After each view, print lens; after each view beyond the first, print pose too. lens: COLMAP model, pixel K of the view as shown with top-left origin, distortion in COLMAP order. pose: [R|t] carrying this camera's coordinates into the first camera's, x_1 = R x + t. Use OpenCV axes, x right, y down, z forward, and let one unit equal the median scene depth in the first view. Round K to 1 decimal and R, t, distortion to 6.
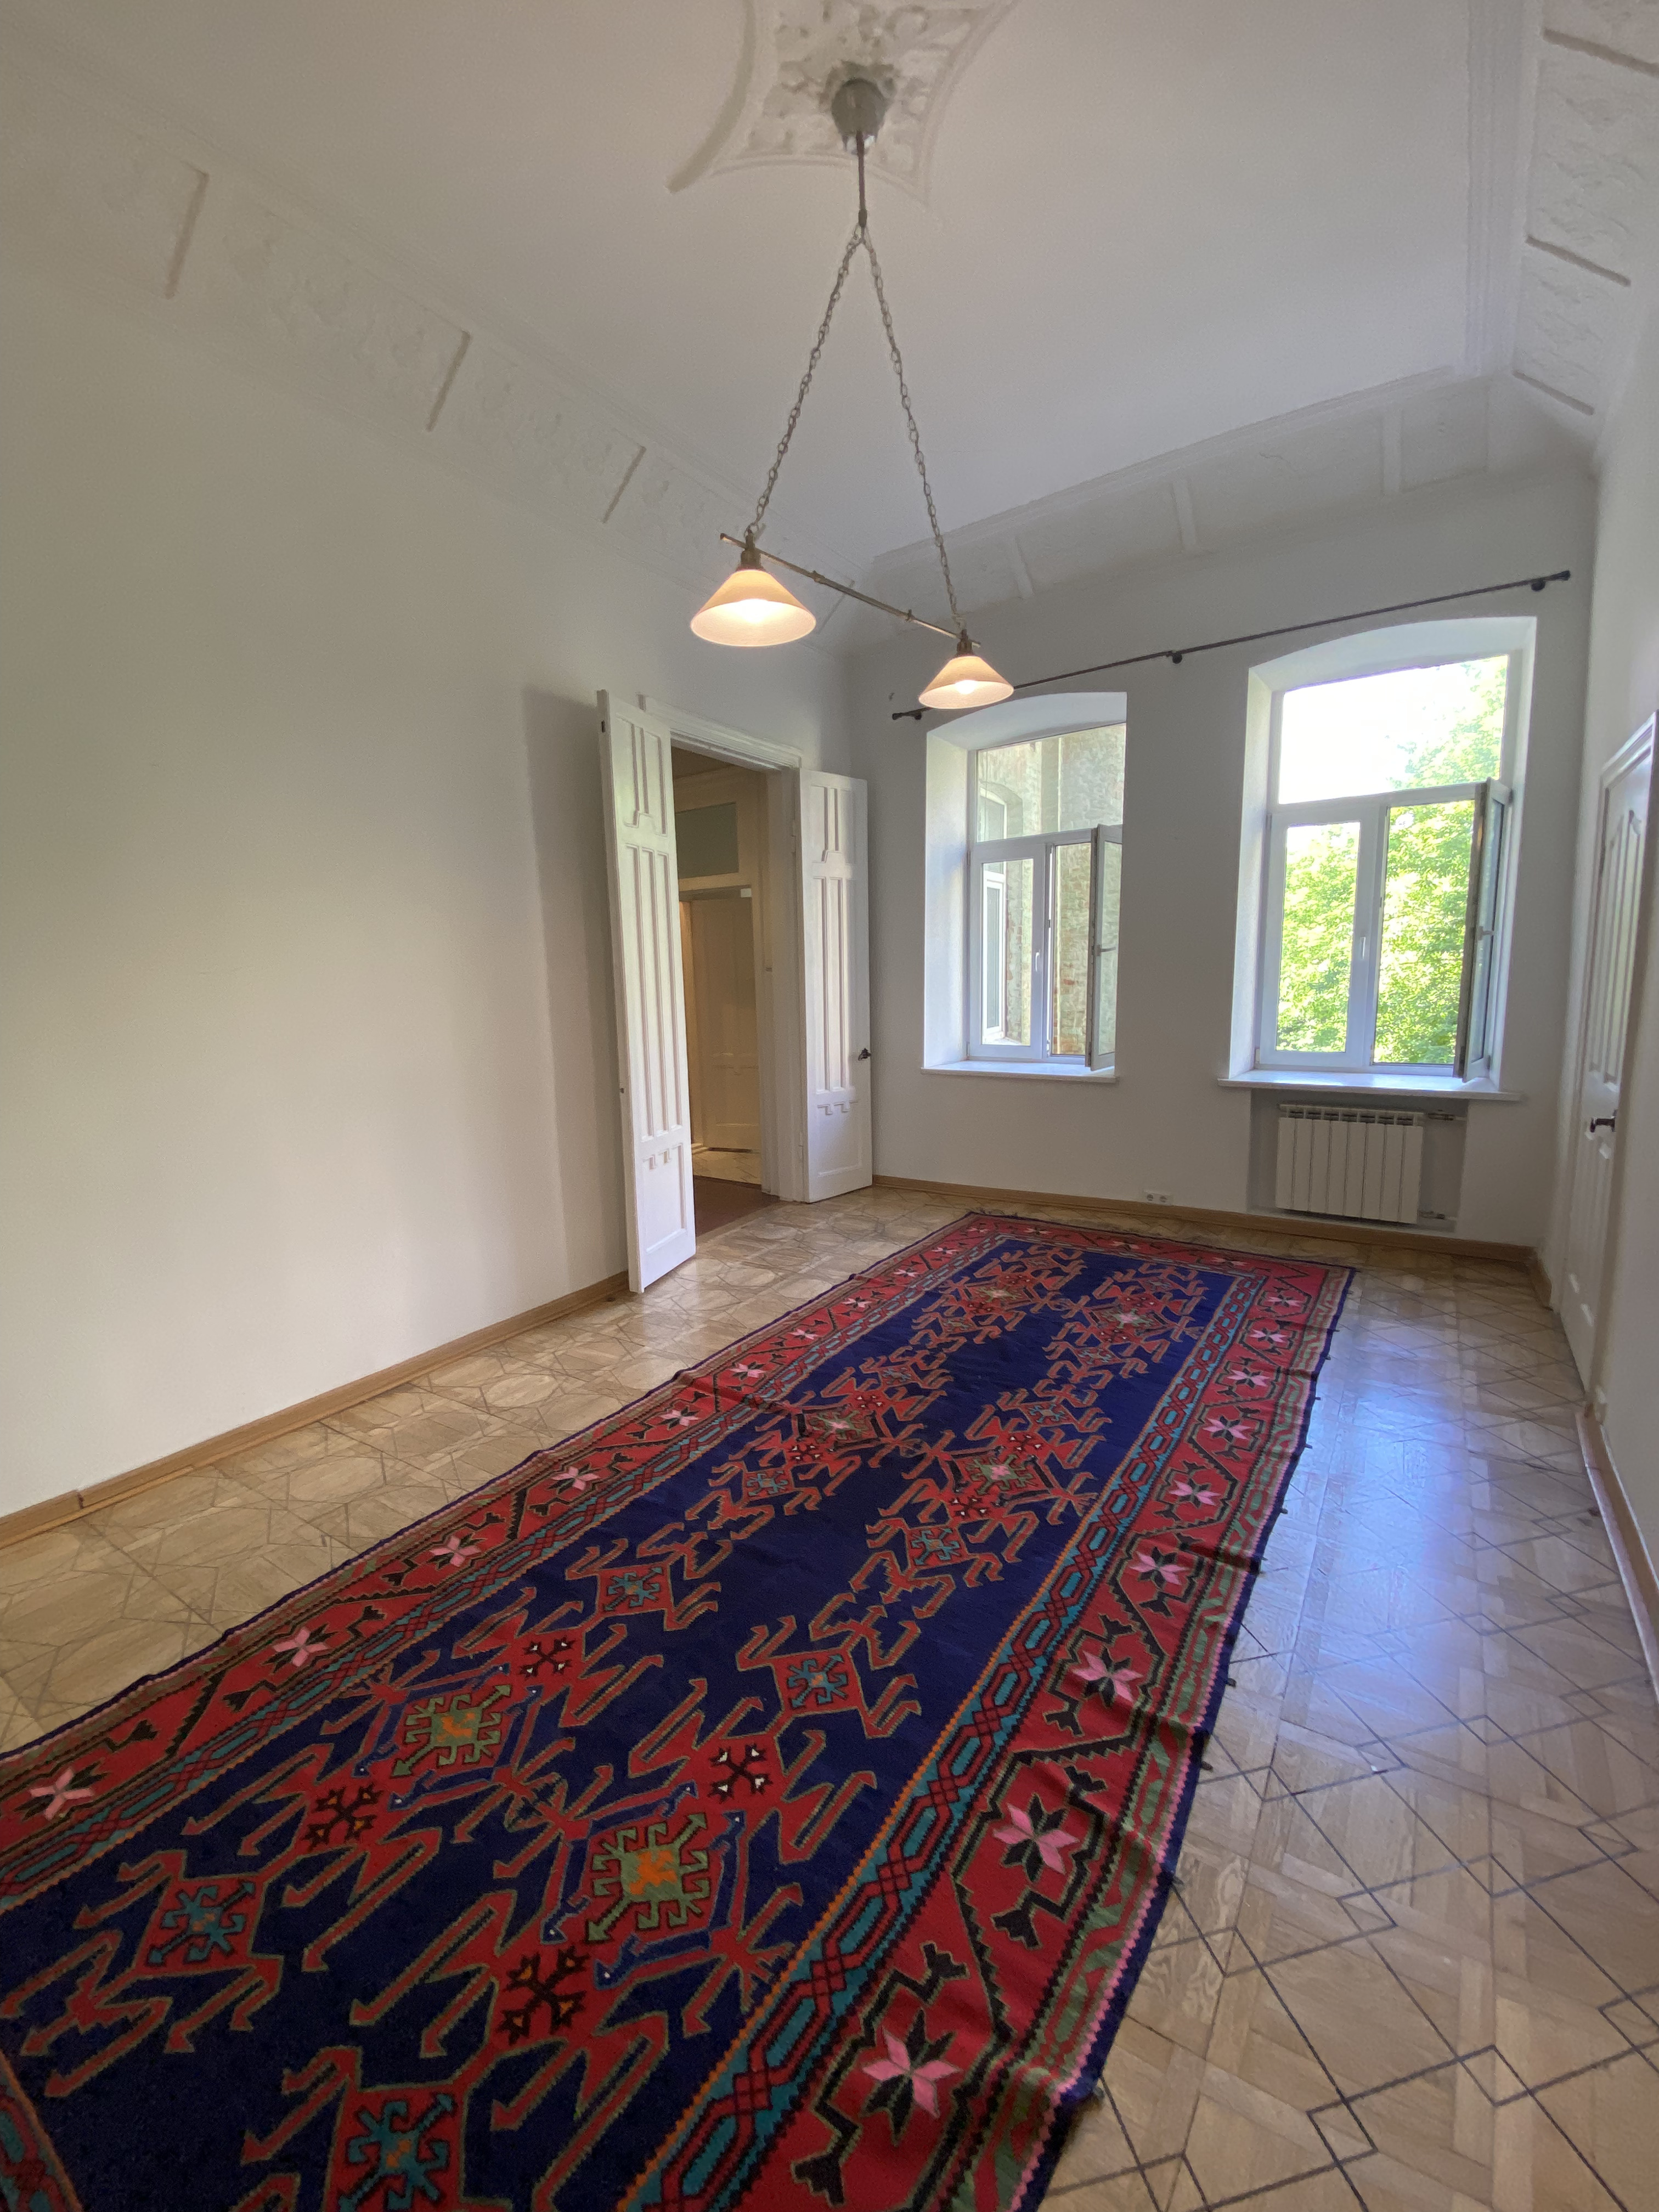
lens RADIAL K [[906.6, 0, 823.8], [0, 906.6, 1099.9], [0, 0, 1]] dist [0.003132, -0.011648]
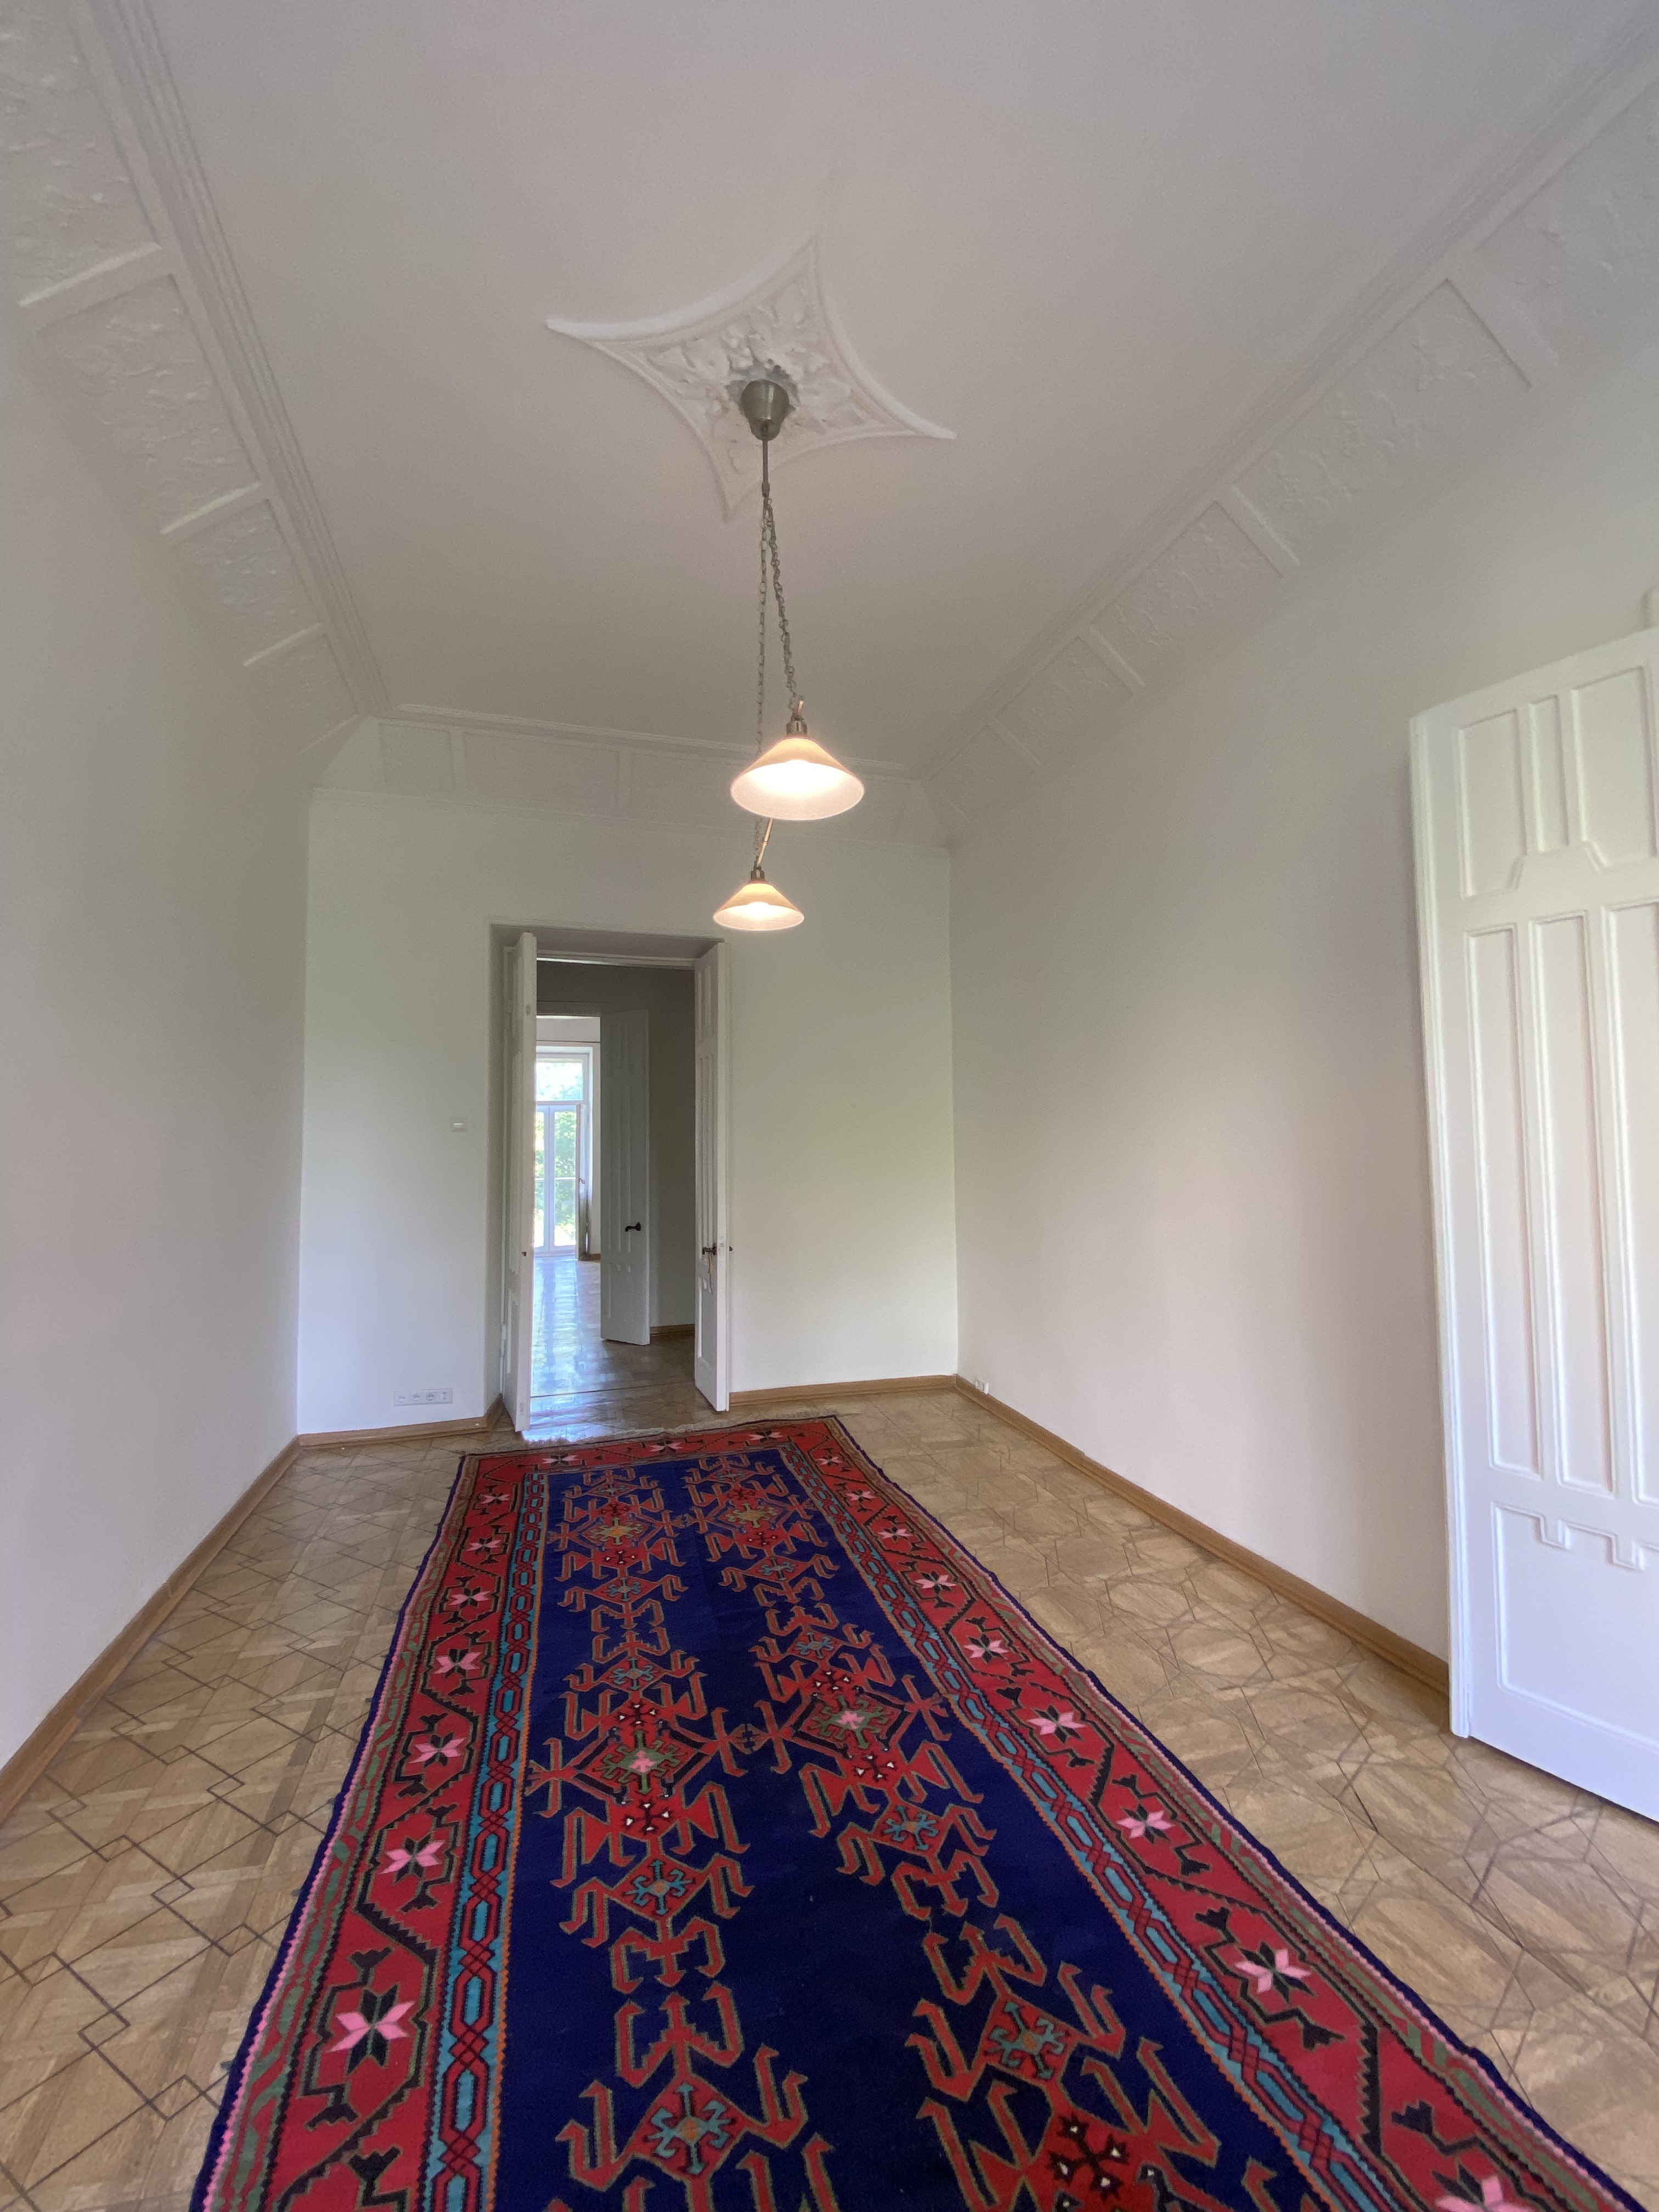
lens RADIAL K [[906.6, 0, 828.8], [0, 906.6, 1098.1], [0, 0, 1]] dist [0.003132, -0.011648]
pose [[-0.644217, 0.004224, -0.764831, 0.751134], [-0.076823, 0.994570, 0.070200, -0.296351], [0.760975, 0.103980, -0.640394, 1.660542]]
